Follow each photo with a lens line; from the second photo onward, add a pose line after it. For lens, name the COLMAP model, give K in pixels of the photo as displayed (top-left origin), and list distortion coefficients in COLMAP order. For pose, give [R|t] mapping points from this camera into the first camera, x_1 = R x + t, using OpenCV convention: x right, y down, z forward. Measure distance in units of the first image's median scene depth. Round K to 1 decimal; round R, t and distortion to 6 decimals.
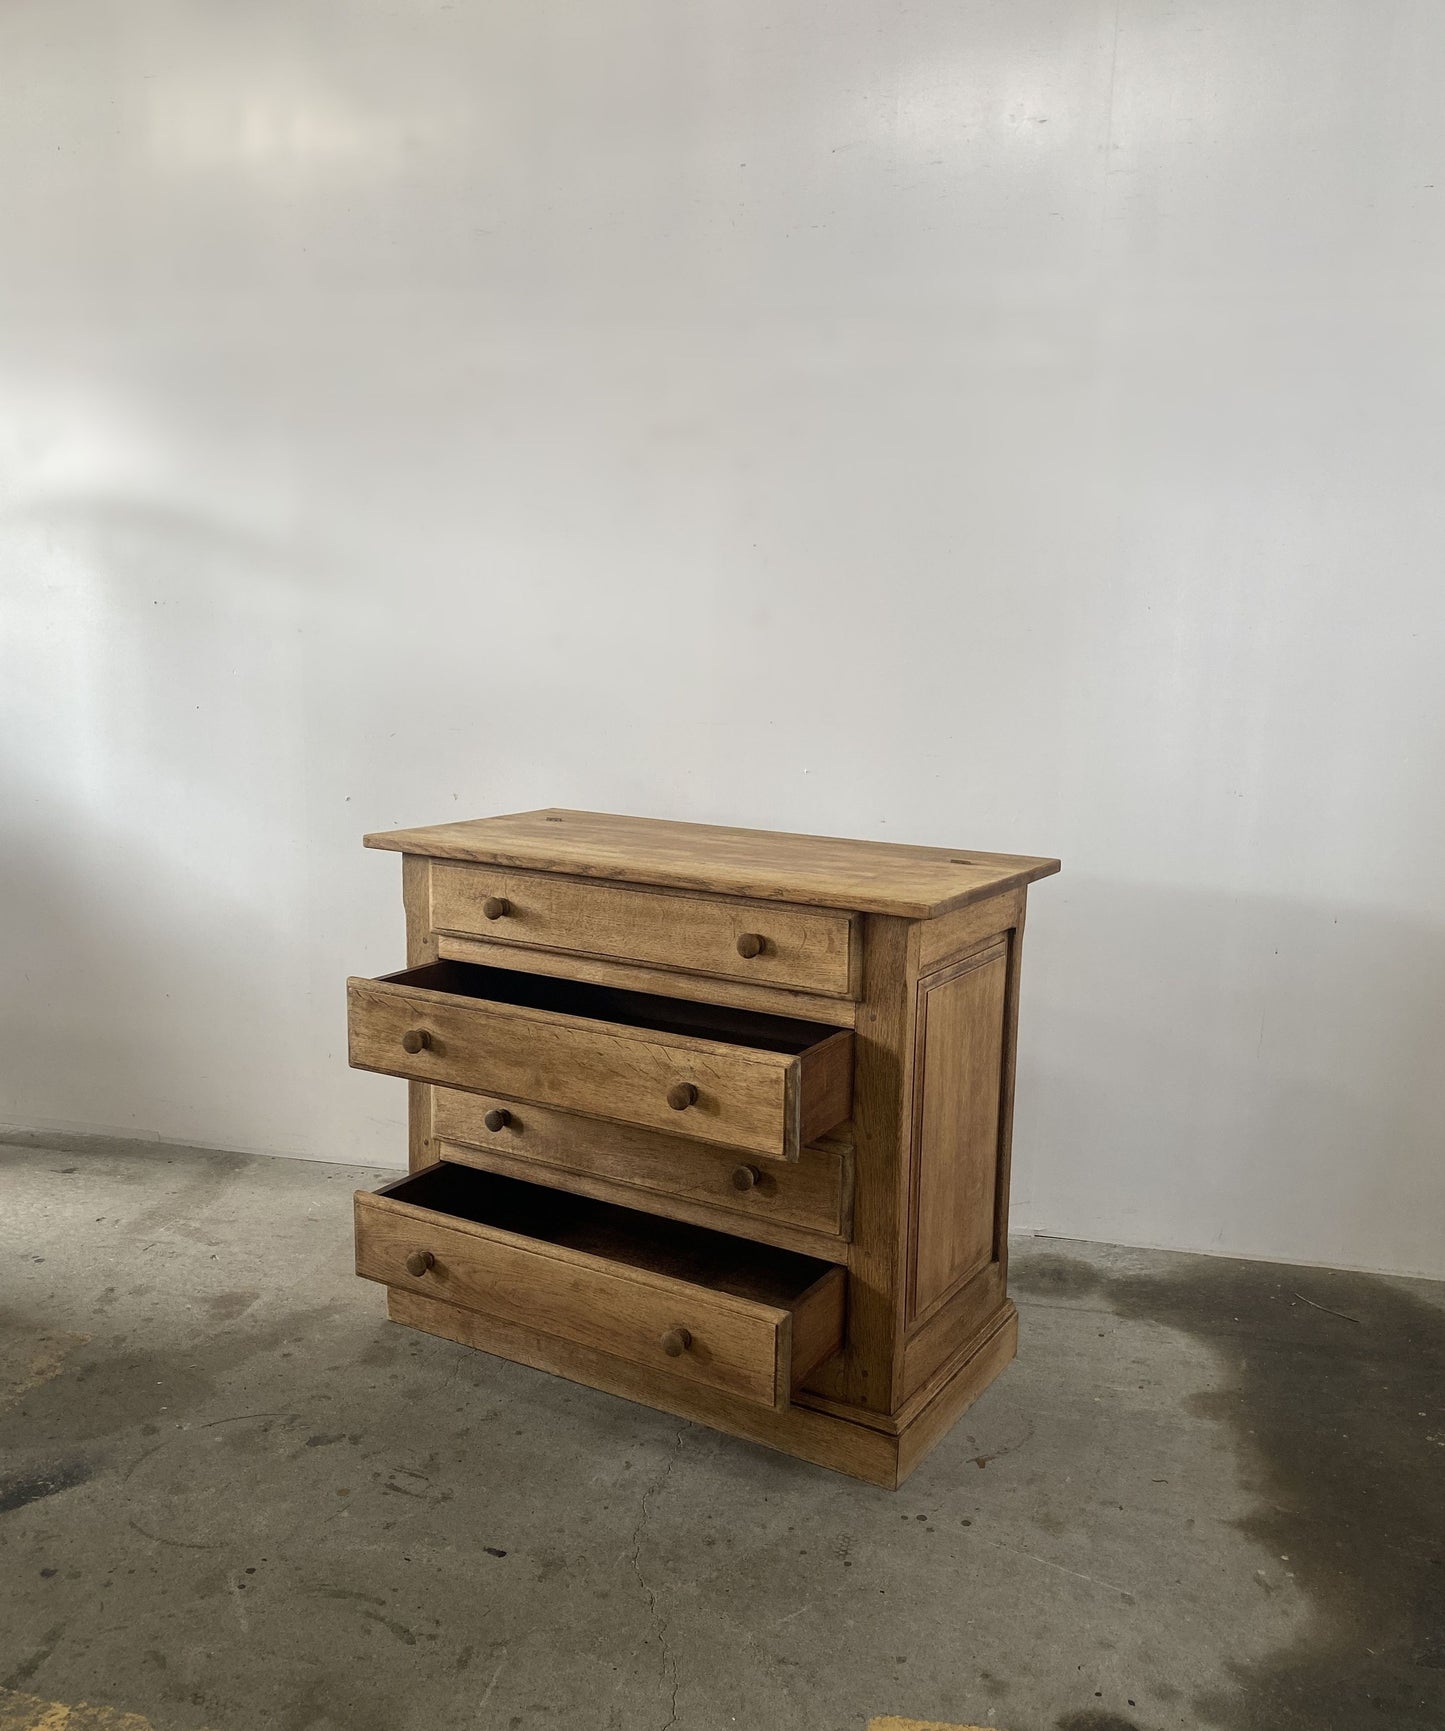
lens RADIAL K [[1522.3, 0, 722.5], [0, 1522.3, 865.5], [0, 0, 1]] dist [0.007811, 0.003315]
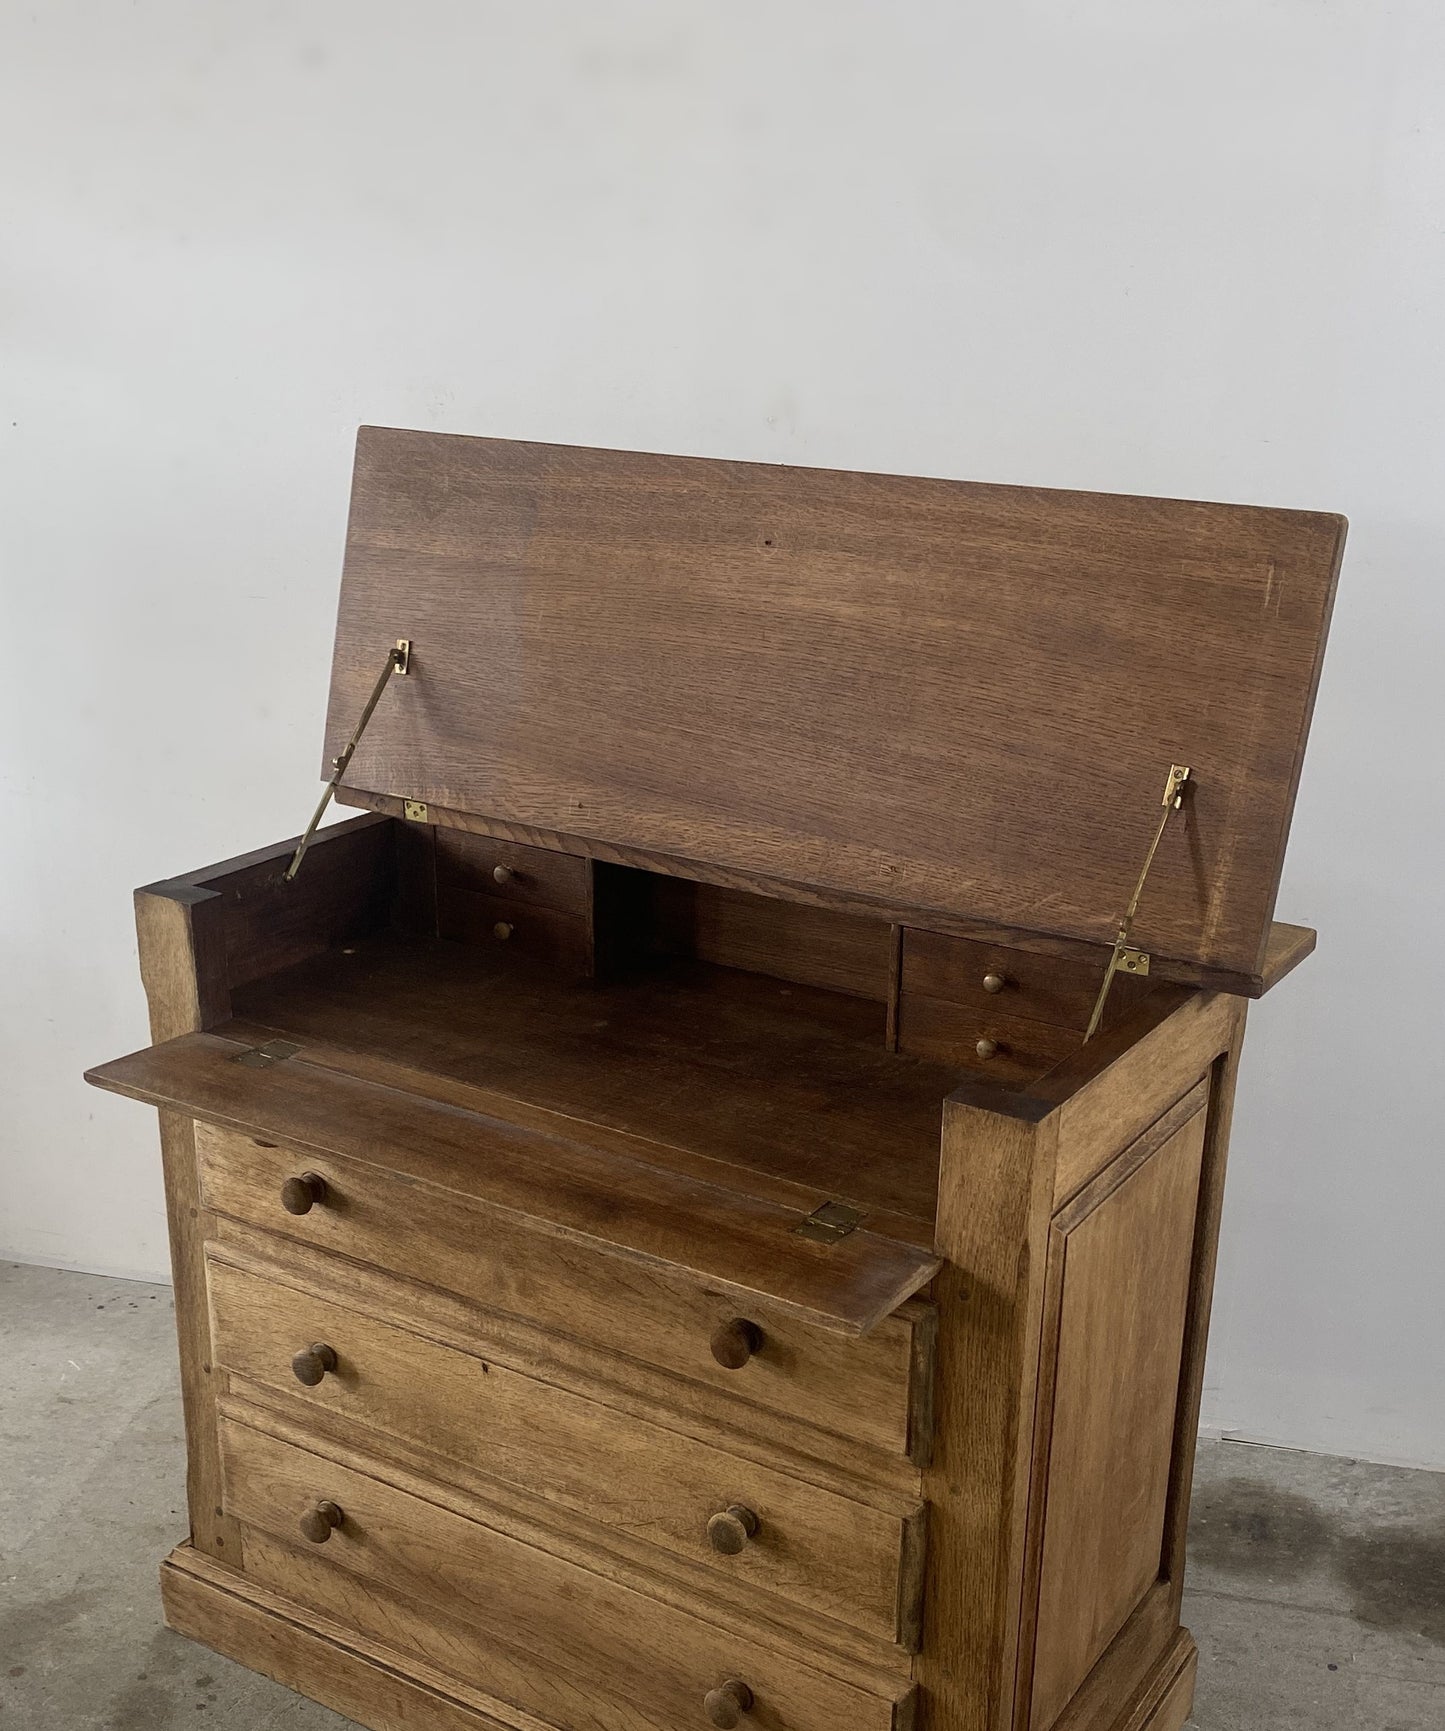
lens RADIAL K [[2027.5, 0, 715.0], [0, 2027.5, 1000.2], [0, 0, 1]] dist [0.163309, -0.493432]
pose [[0.999656, 0.003234, -0.026039, 0.026256], [0.002320, 0.977597, 0.210475, -0.139720], [0.026136, -0.210463, 0.977252, 0.282613]]
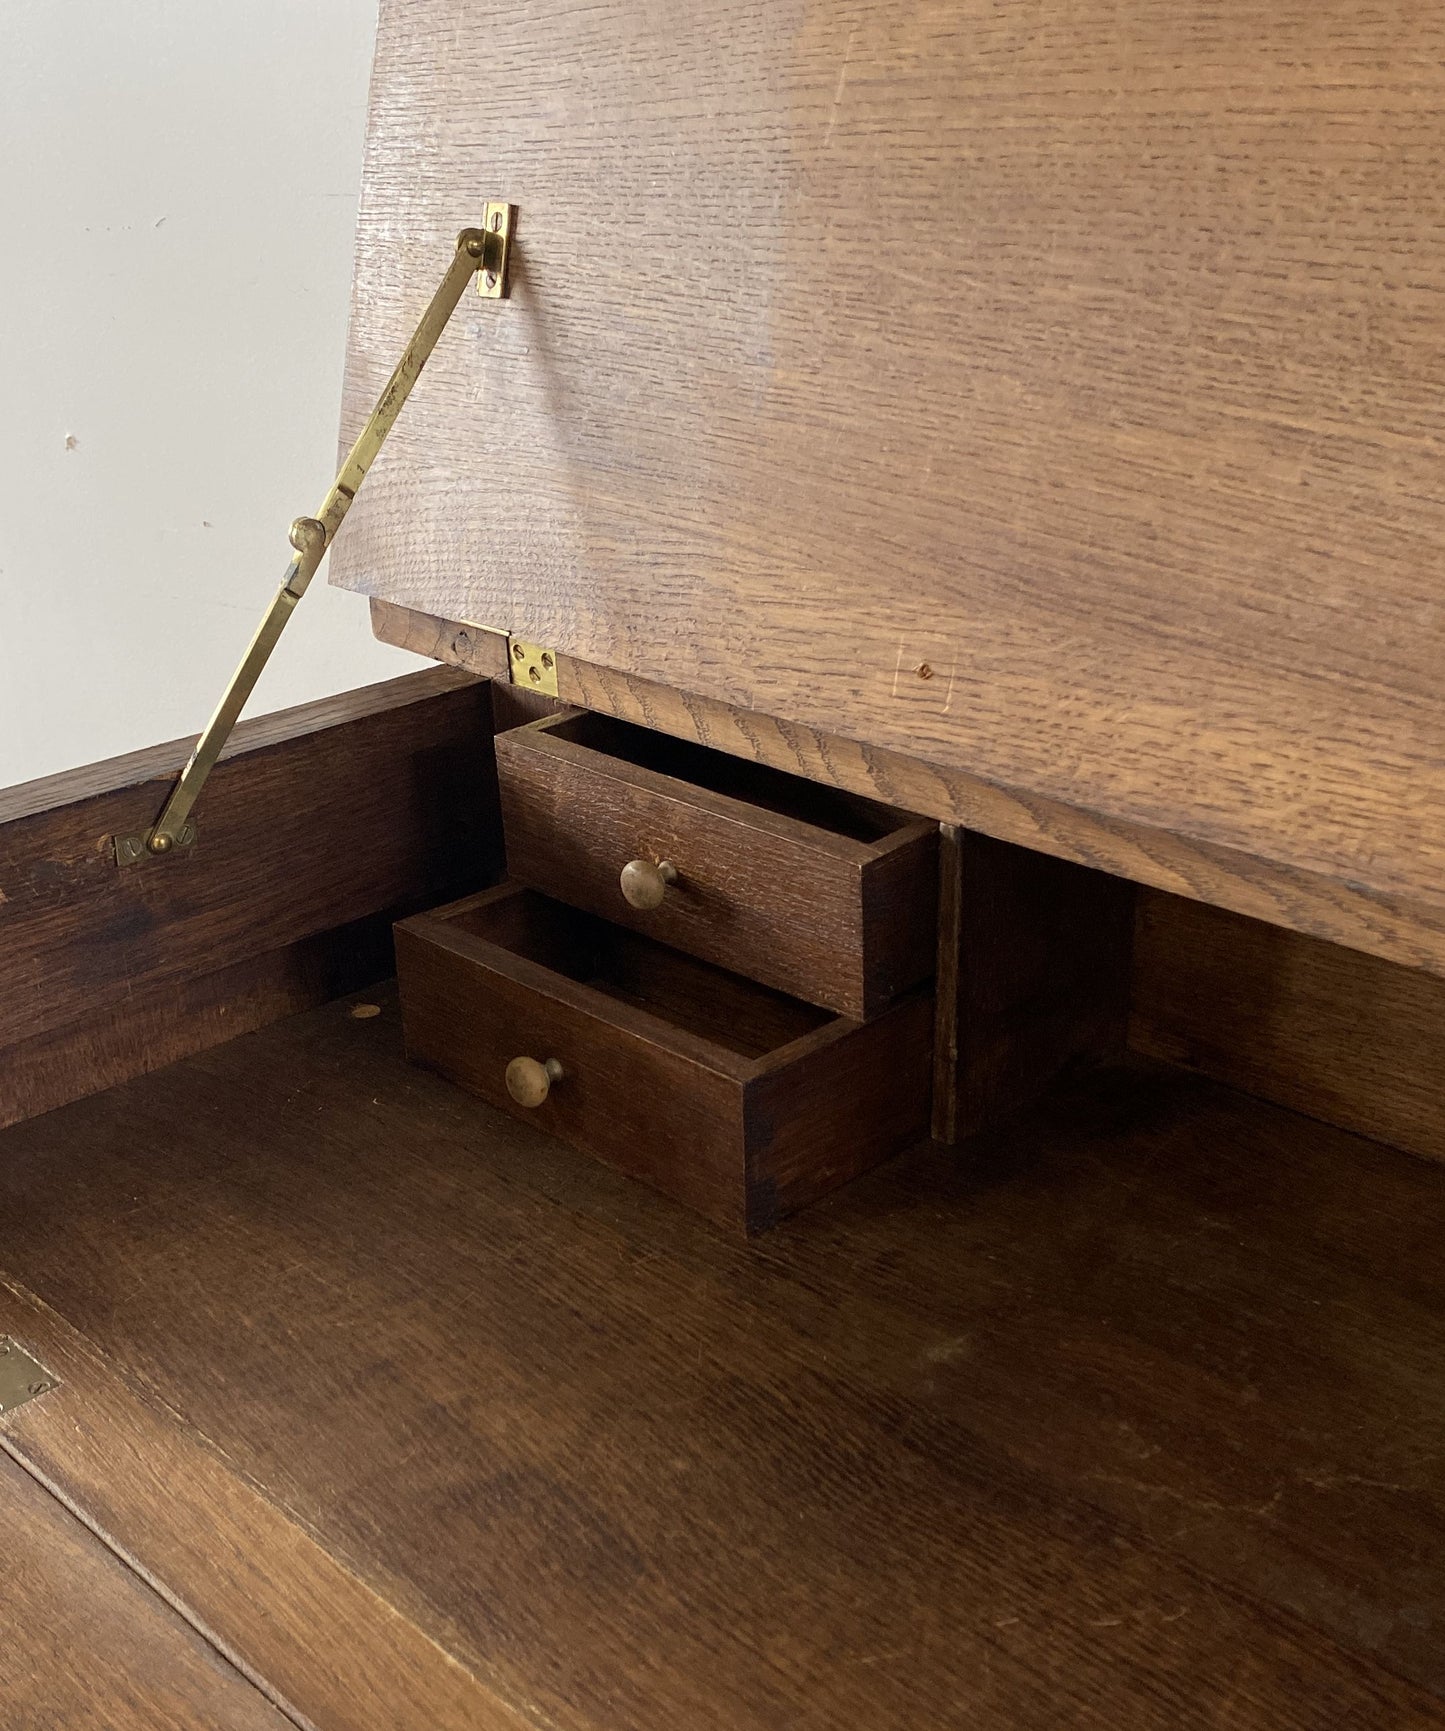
lens RADIAL K [[2027.5, 0, 715.0], [0, 2027.5, 1000.2], [0, 0, 1]] dist [0.163309, -0.493432]
pose [[0.965611, 0.068121, -0.250908, -0.006812], [0.009368, 0.955321, 0.295422, -0.080555], [0.259822, -0.287614, 0.921830, 0.848843]]
